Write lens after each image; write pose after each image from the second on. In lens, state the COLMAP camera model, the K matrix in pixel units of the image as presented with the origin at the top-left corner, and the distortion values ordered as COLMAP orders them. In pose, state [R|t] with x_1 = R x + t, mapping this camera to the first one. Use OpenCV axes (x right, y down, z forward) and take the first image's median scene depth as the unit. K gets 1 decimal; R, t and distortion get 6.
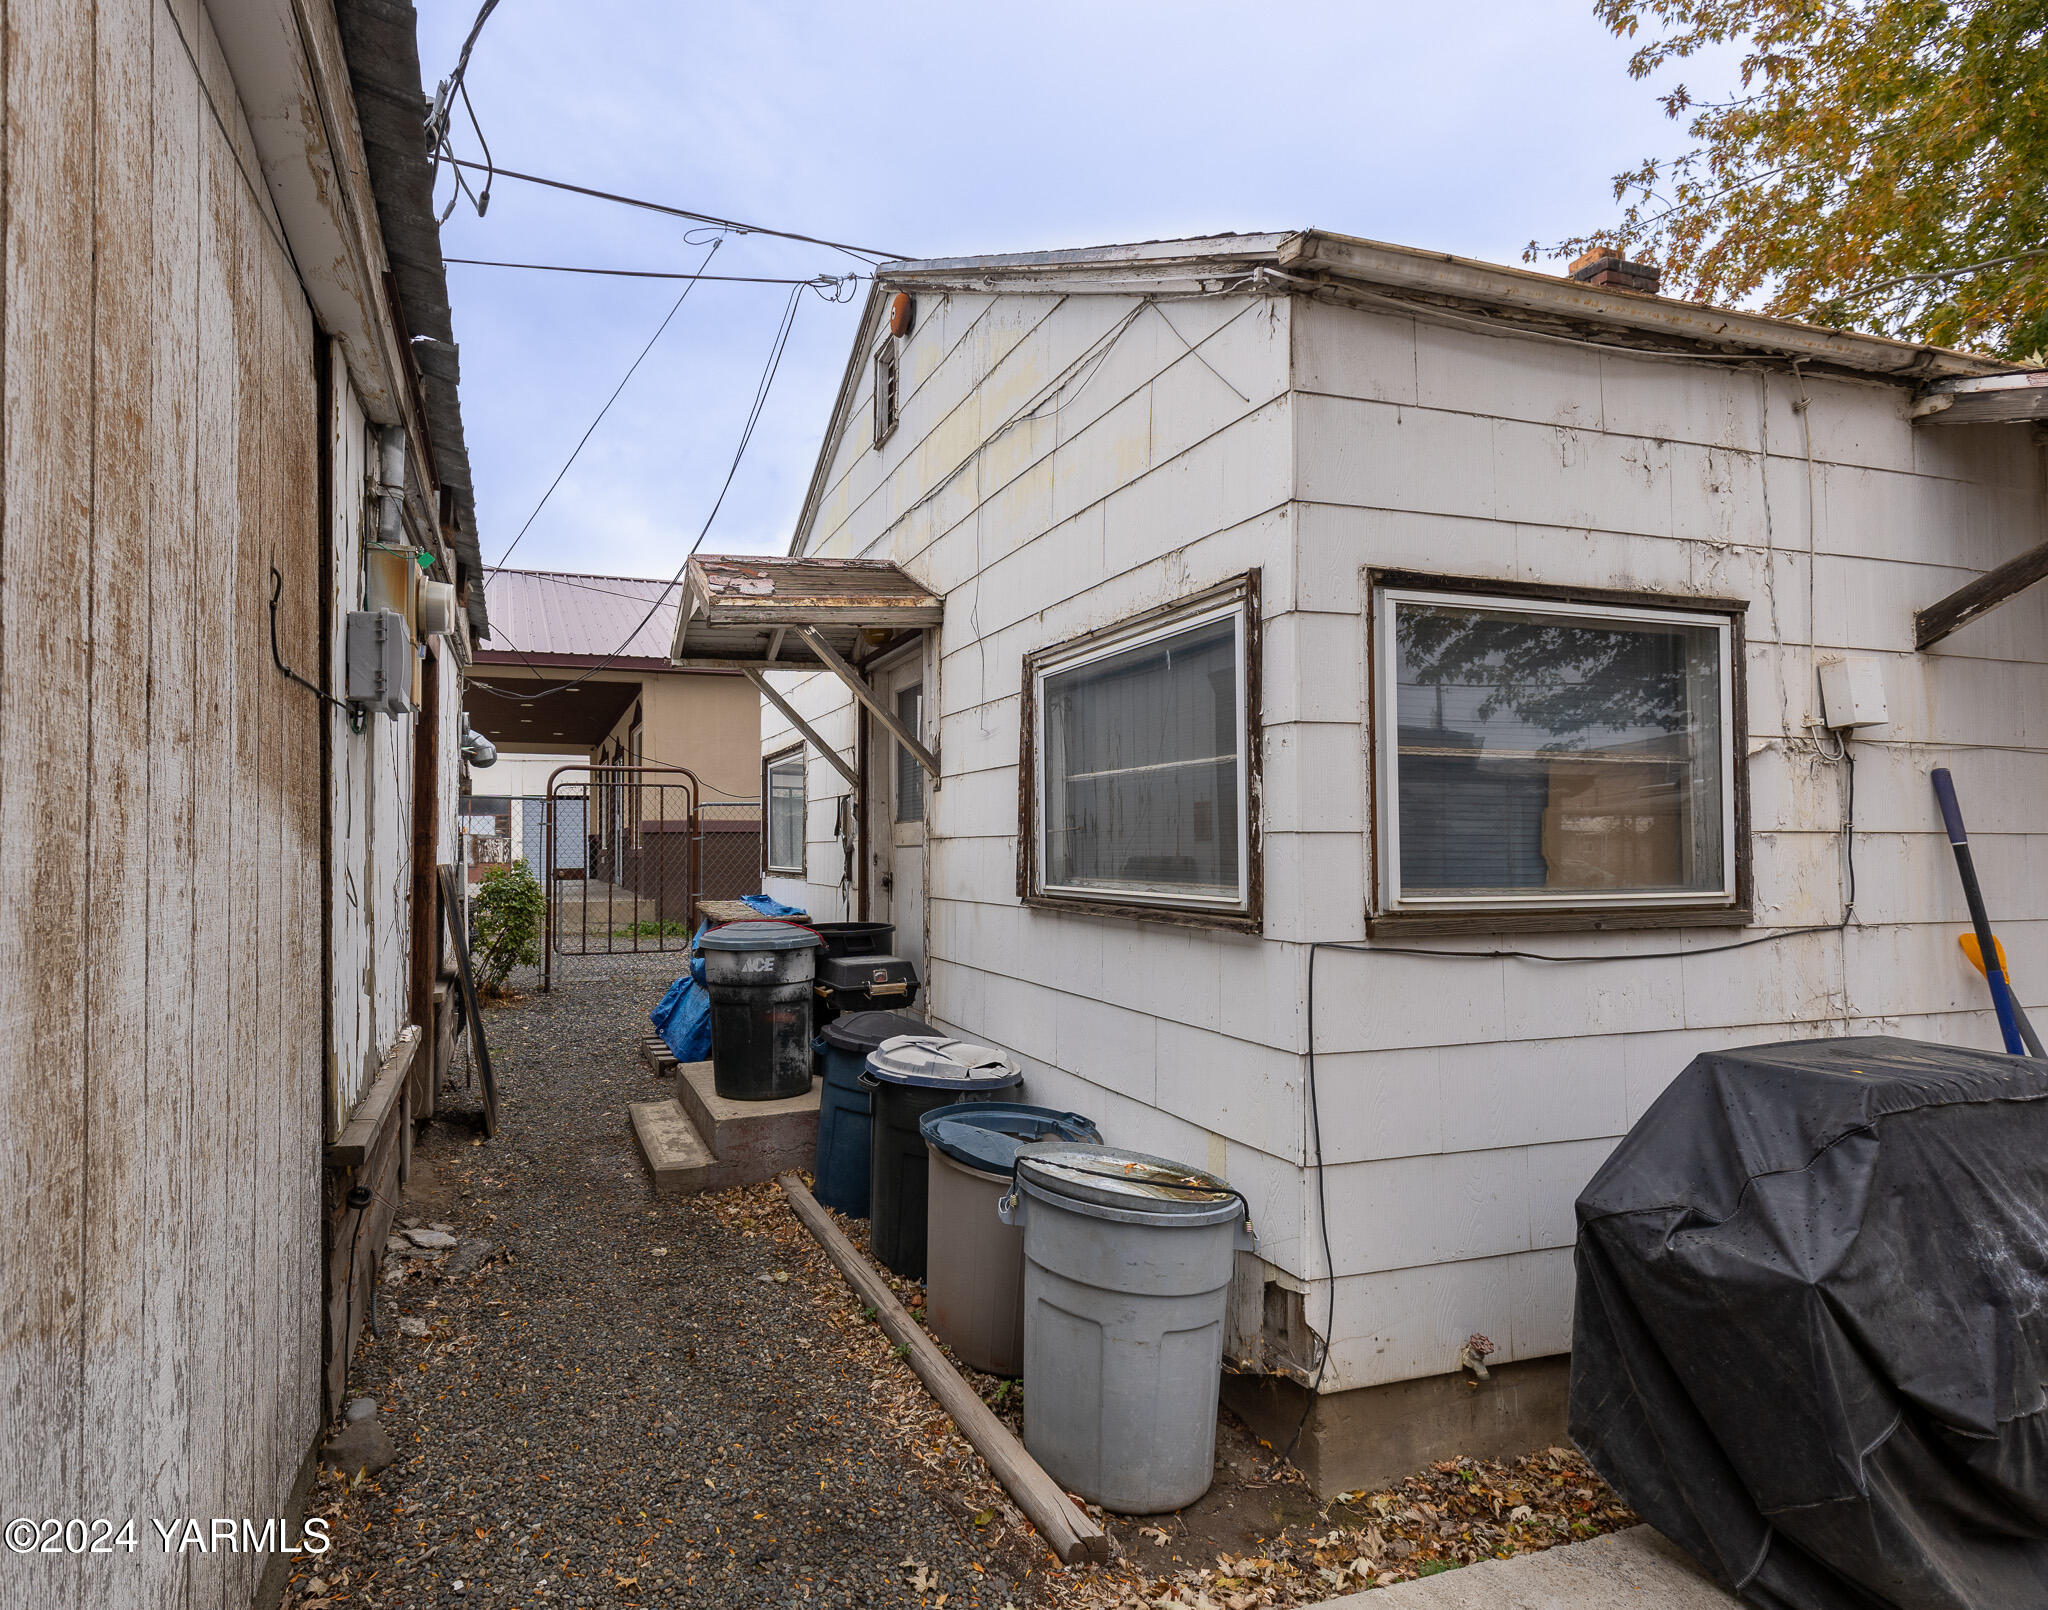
lens RADIAL K [[1208.0, 0, 1024.0], [0, 1208.0, 805.0], [0, 0, 1]] dist [-0.001249, -0.001918]
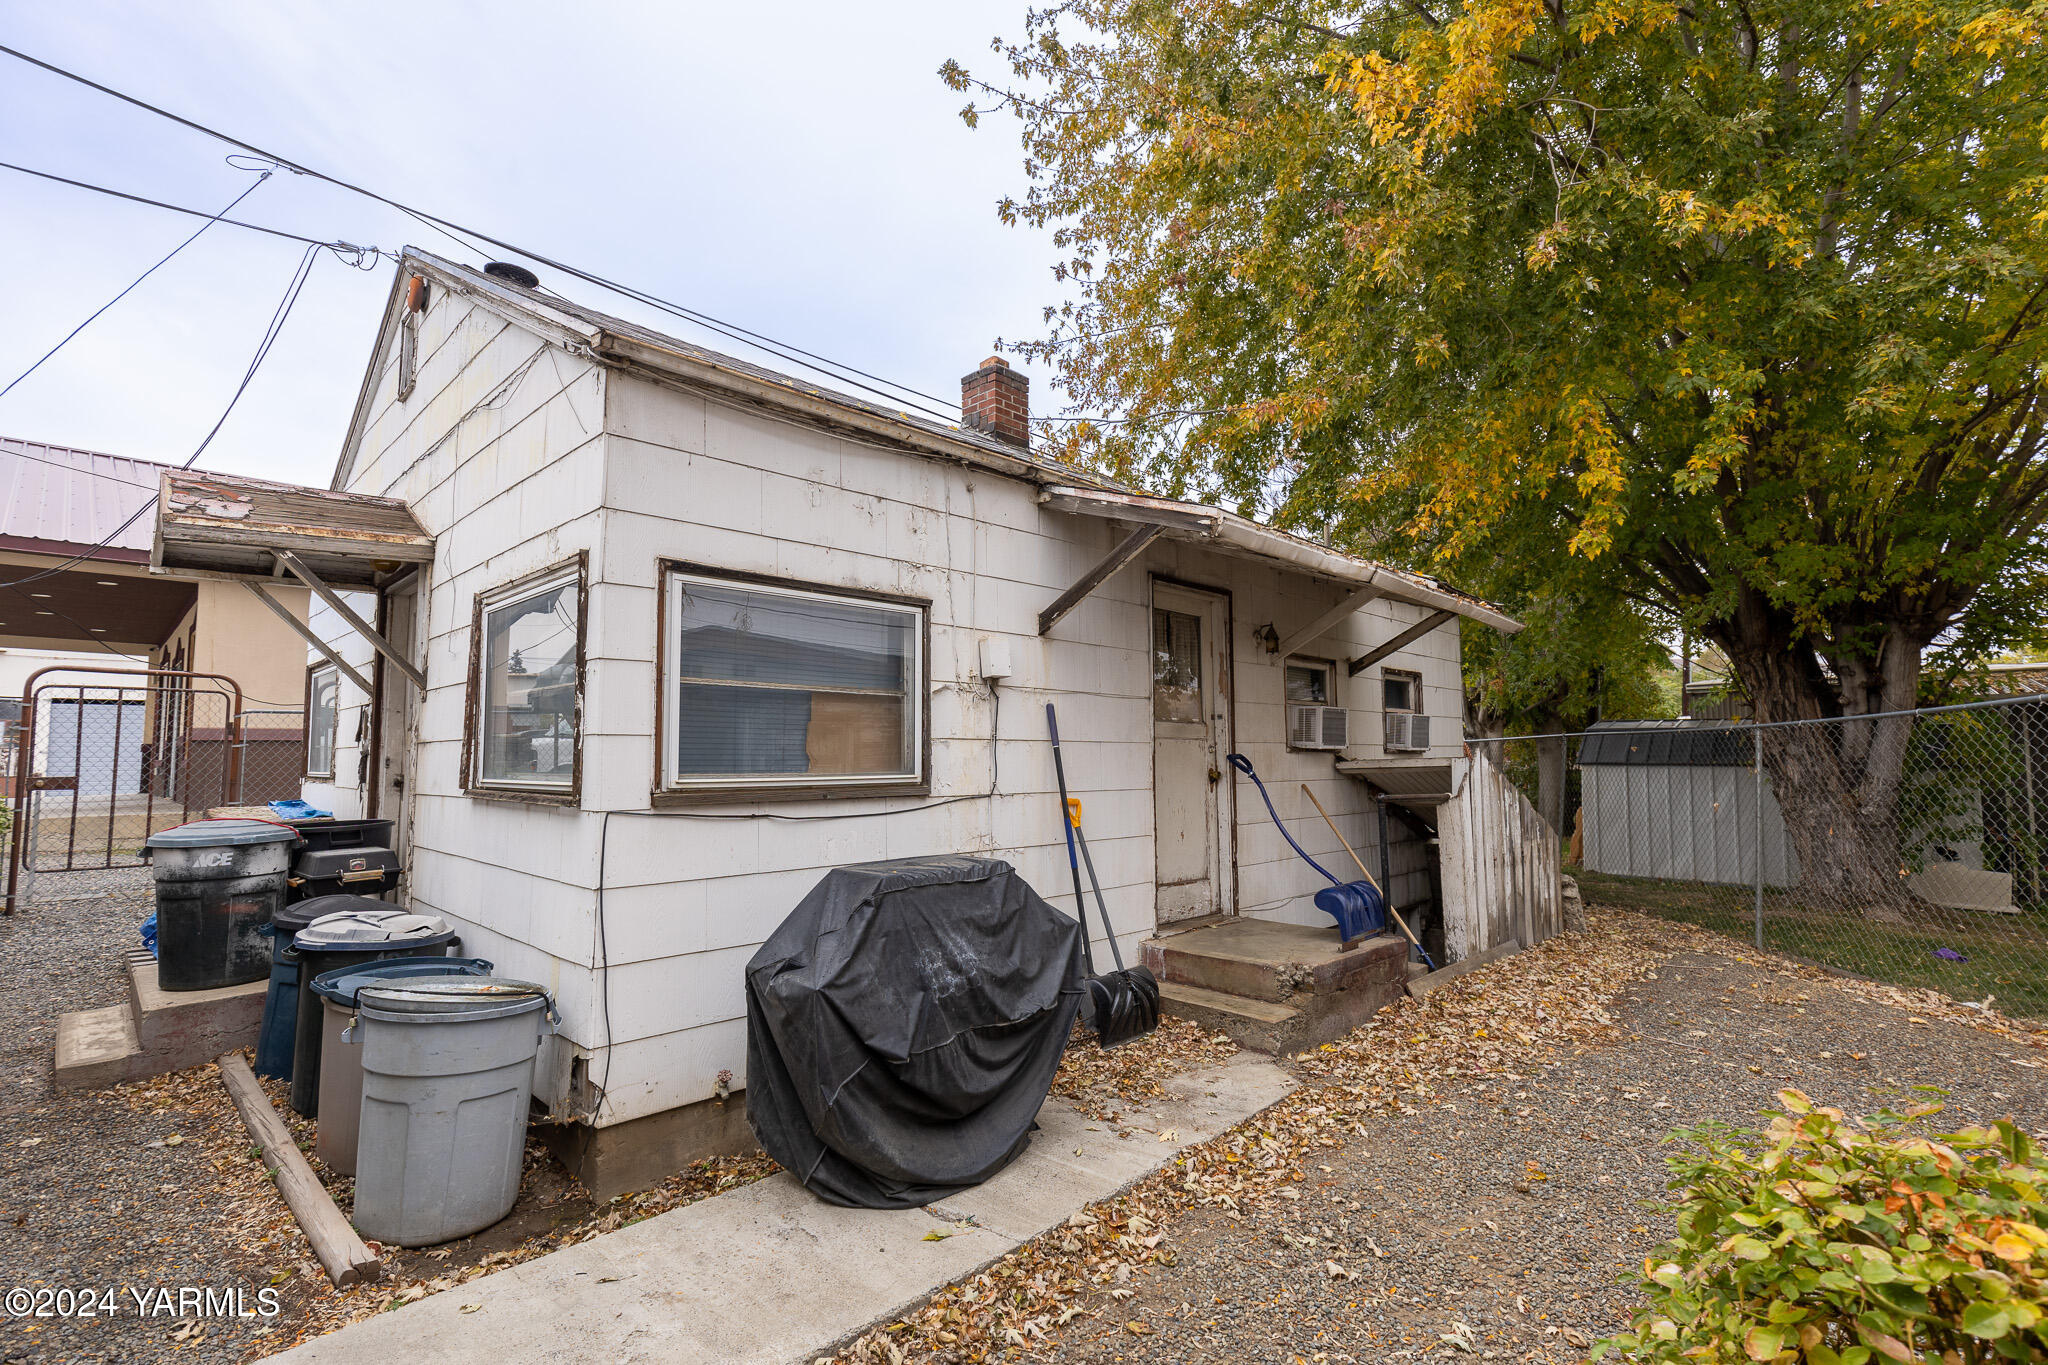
lens RADIAL K [[896.2, 0, 1024.0], [0, 896.2, 682.5], [0, 0, 1]] dist [-0.001098, -0.000367]
pose [[0.882848, 0.038211, 0.468101, 0.127743], [-0.017972, 0.998703, -0.047628, 0.001776], [-0.469314, 0.033636, 0.882390, -0.138835]]
